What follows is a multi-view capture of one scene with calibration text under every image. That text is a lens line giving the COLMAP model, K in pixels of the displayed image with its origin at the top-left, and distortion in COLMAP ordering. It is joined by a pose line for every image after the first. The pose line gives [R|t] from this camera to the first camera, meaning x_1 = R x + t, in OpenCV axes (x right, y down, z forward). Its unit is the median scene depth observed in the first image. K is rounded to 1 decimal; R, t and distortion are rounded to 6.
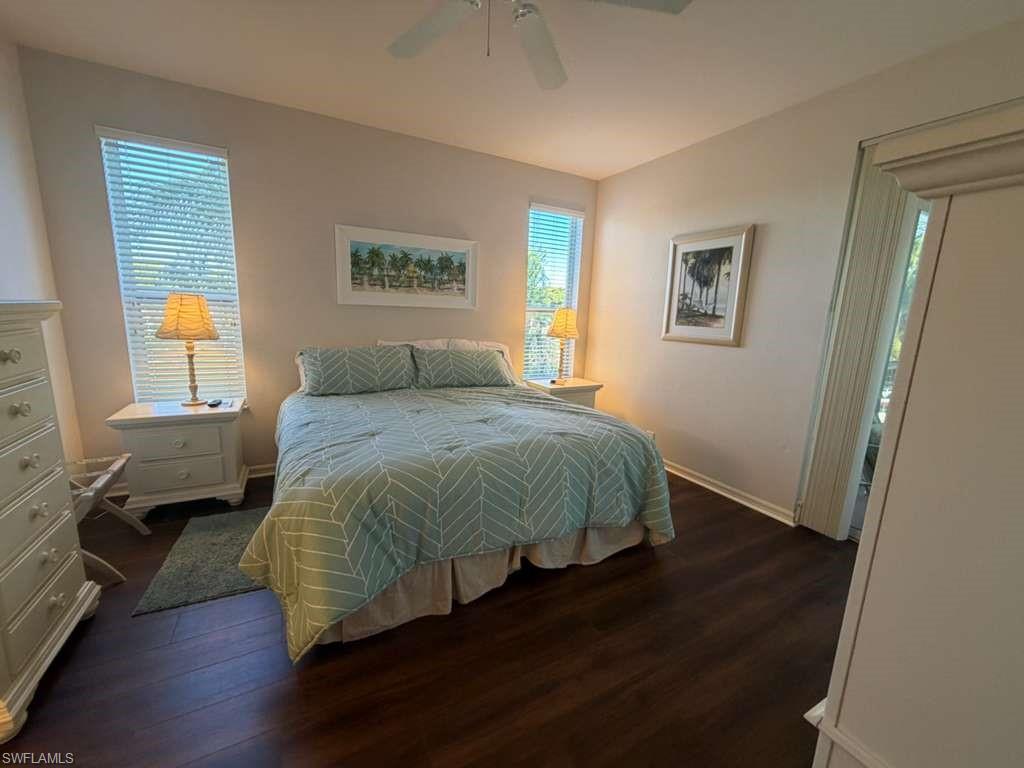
lens RADIAL K [[405.8, 0, 508.6], [0, 405.8, 384.9], [0, 0, 1]] dist [-0.001126, -0.000059]
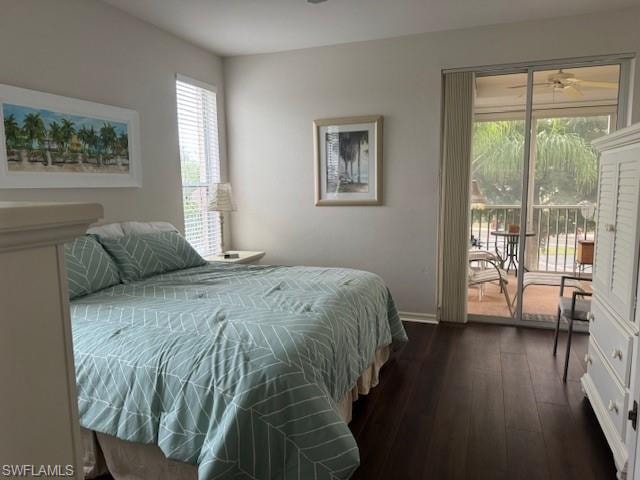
lens RADIAL K [[447.5, 0, 320.0], [0, 447.5, 240.0], [0, 0, 1]] dist [0.094644, -0.117841]
pose [[0.751355, -0.124391, 0.648068, -0.515205], [0.157463, 0.987500, 0.006983, -0.021174], [-0.640836, 0.096800, 0.761551, 0.011101]]
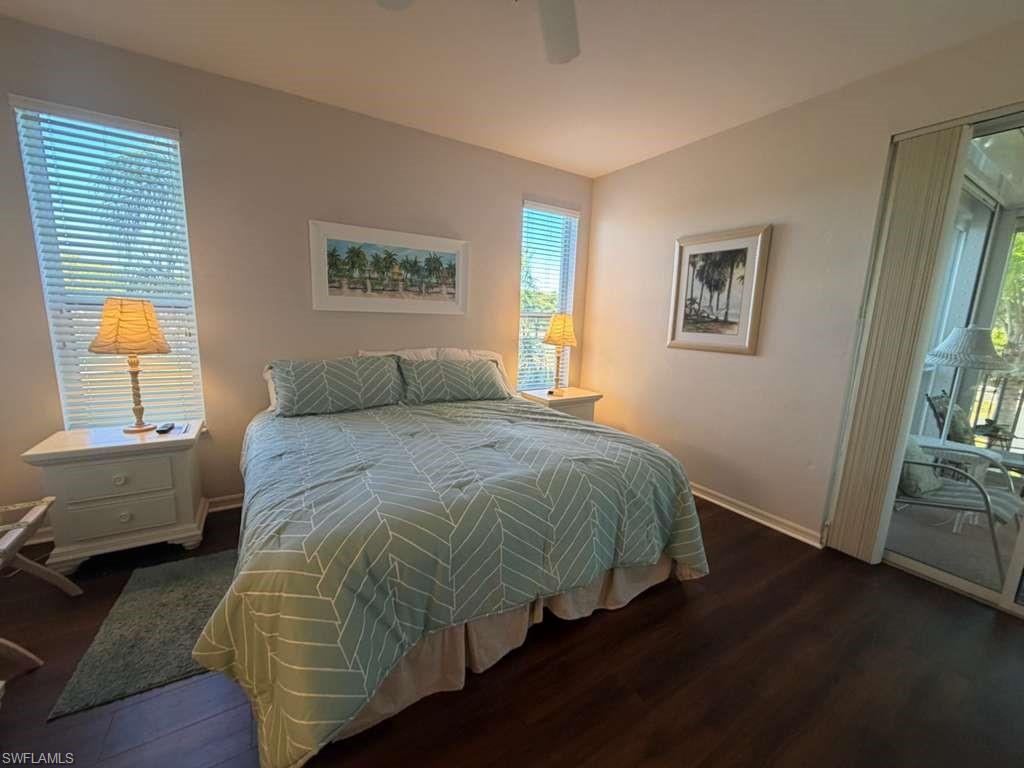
lens RADIAL K [[405.8, 0, 508.6], [0, 405.8, 384.9], [0, 0, 1]] dist [-0.001126, -0.000059]
pose [[0.997906, -0.013448, 0.063271, -0.054376], [0.014023, 0.999864, -0.008652, -0.023141], [-0.063146, 0.009521, 0.997959, 0.094818]]
